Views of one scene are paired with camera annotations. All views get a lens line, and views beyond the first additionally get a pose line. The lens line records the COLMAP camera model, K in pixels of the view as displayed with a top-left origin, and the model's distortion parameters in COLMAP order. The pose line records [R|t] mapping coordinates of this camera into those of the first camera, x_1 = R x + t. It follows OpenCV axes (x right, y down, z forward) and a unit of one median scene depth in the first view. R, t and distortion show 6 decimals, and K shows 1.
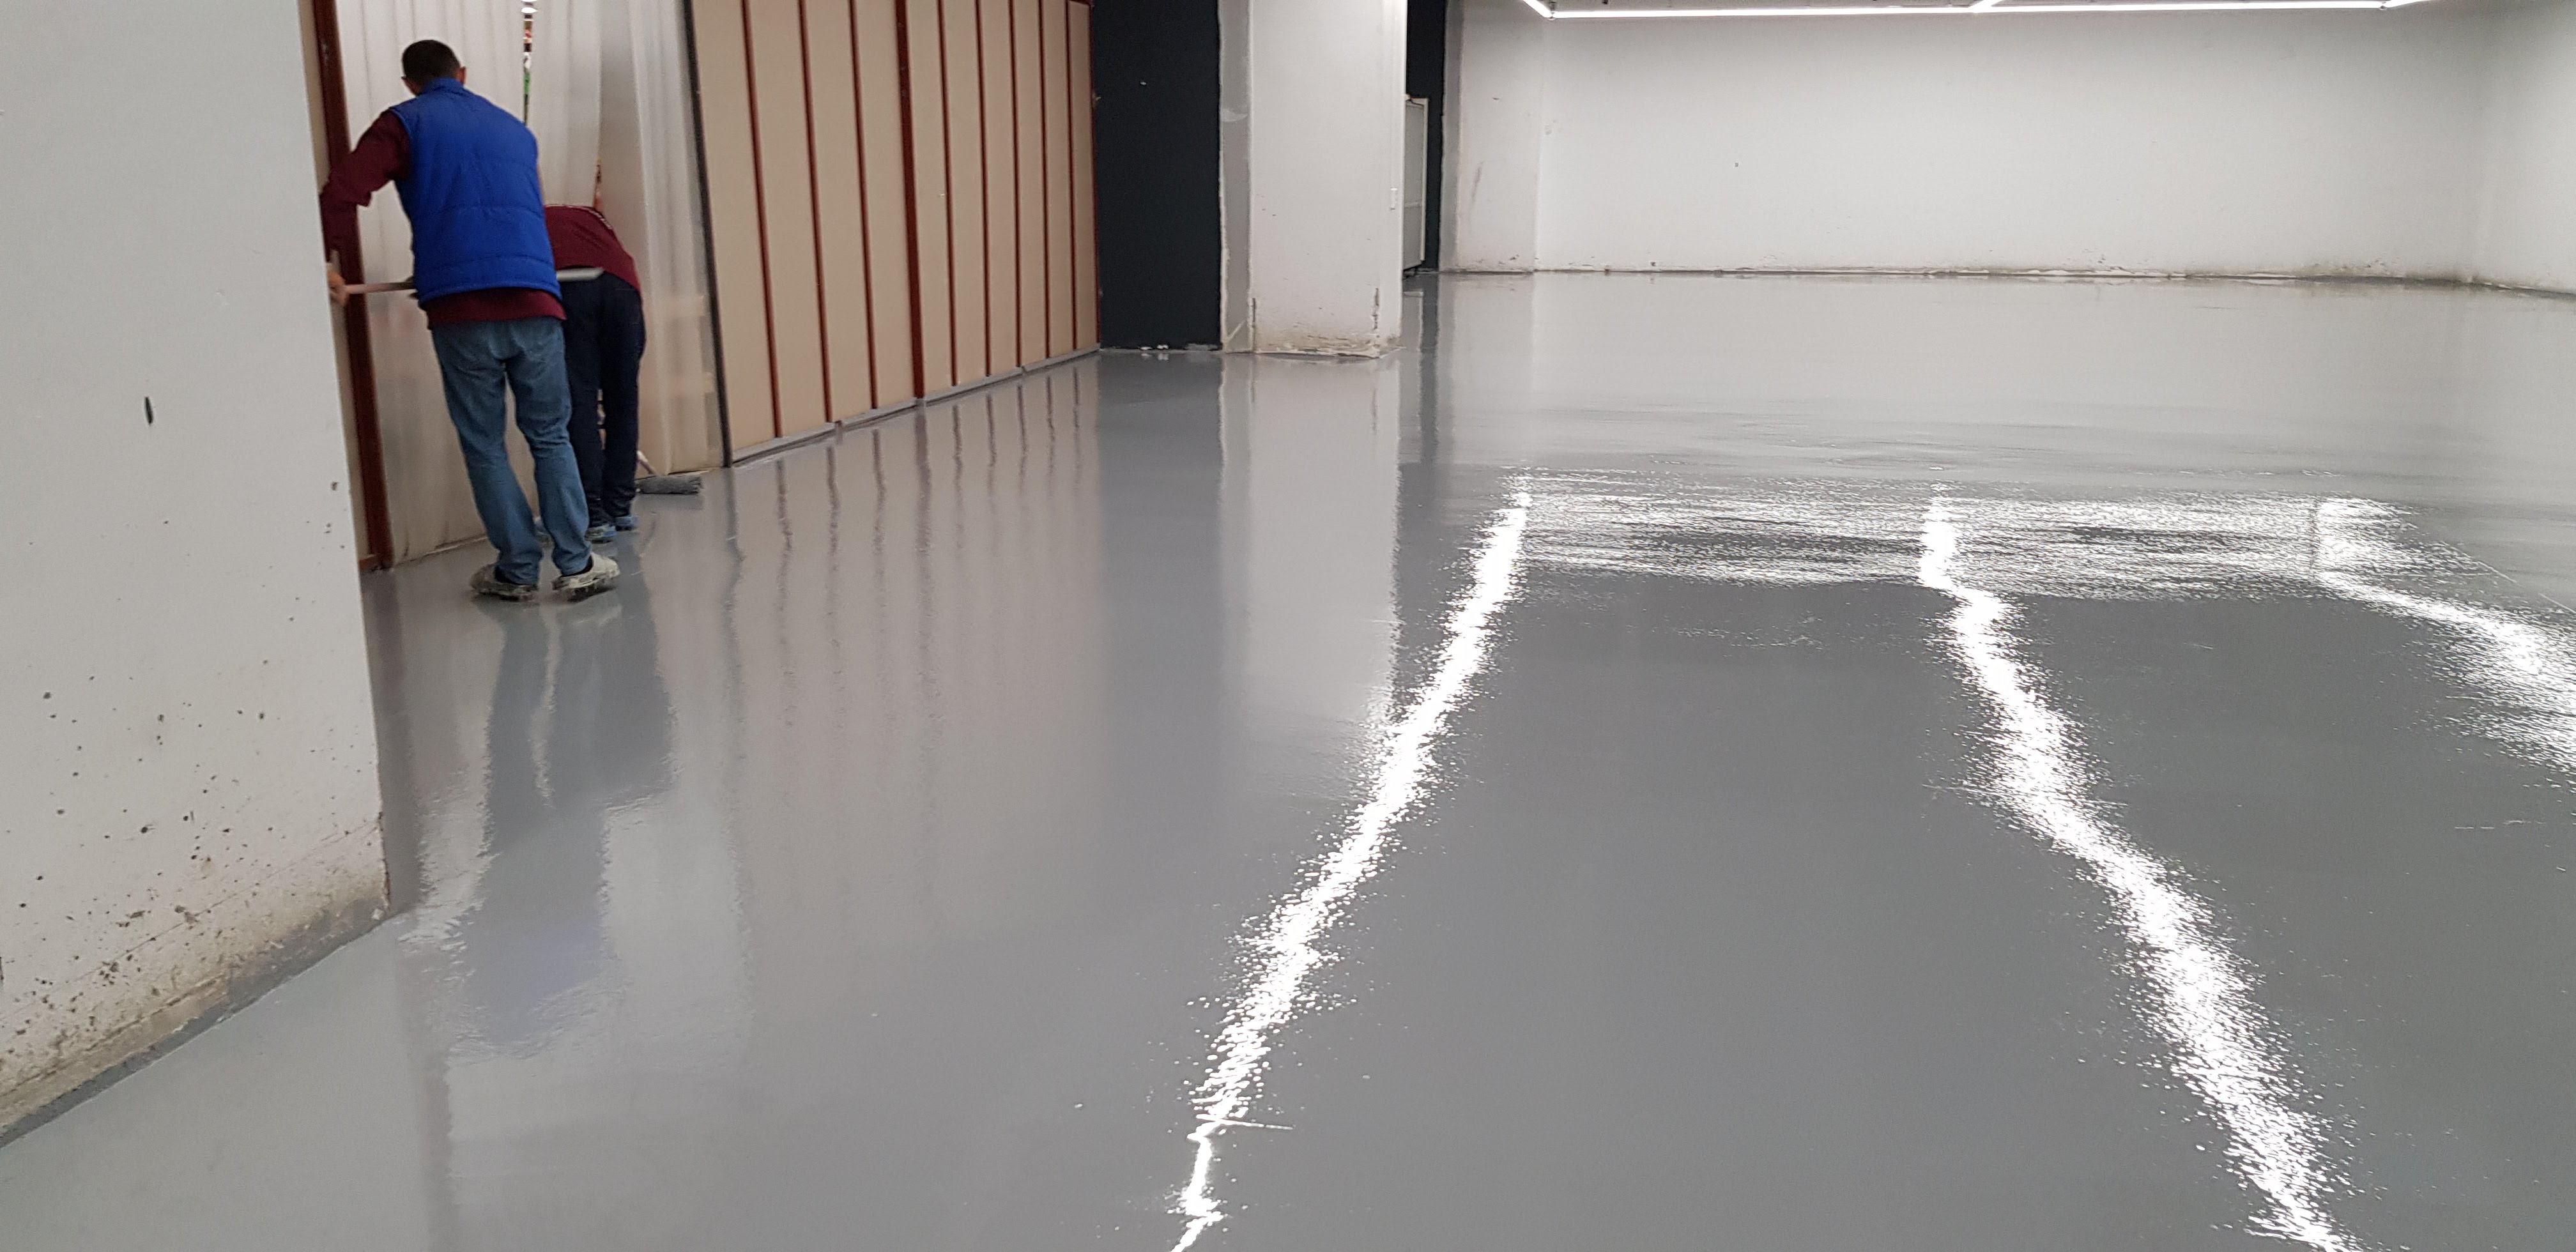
lens RADIAL K [[1975.7, 0, 1295.8], [0, 1975.7, 649.5], [0, 0, 1]] dist [0.077733, -0.129614]
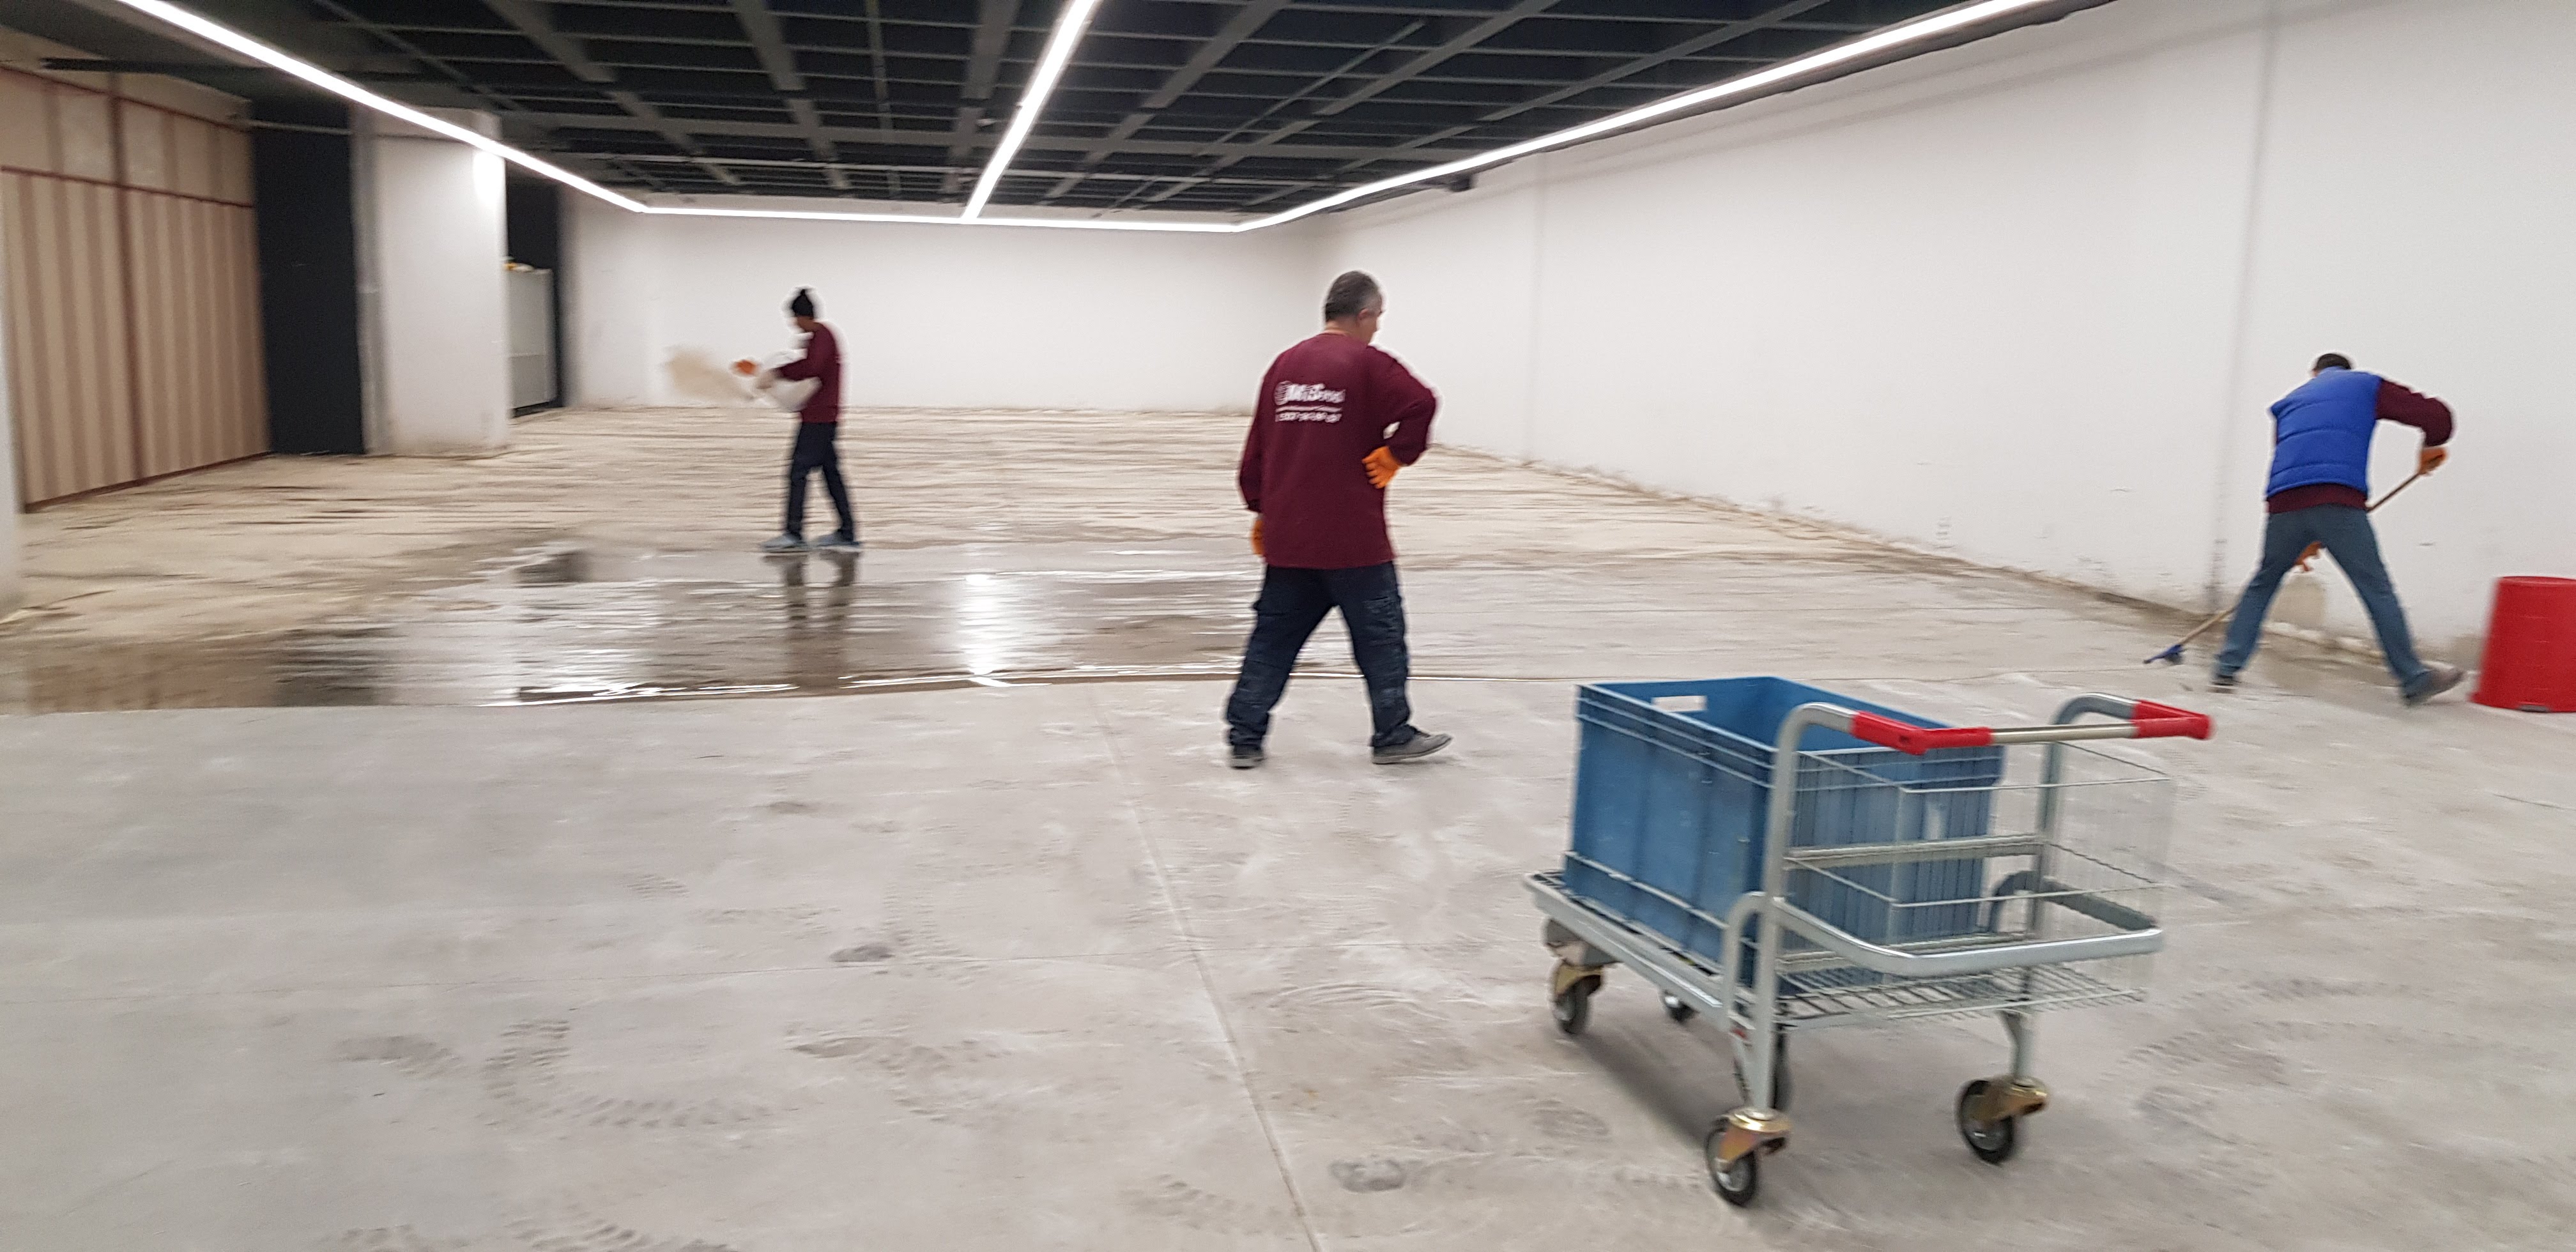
lens RADIAL K [[1975.7, 0, 1319.7], [0, 1975.7, 661.1], [0, 0, 1]] dist [0.077733, -0.129614]
pose [[0.920958, -0.051144, 0.386290, 0.023398], [0.078180, 0.995443, -0.054596, 0.101829], [-0.381738, 0.080481, 0.920760, -0.444150]]
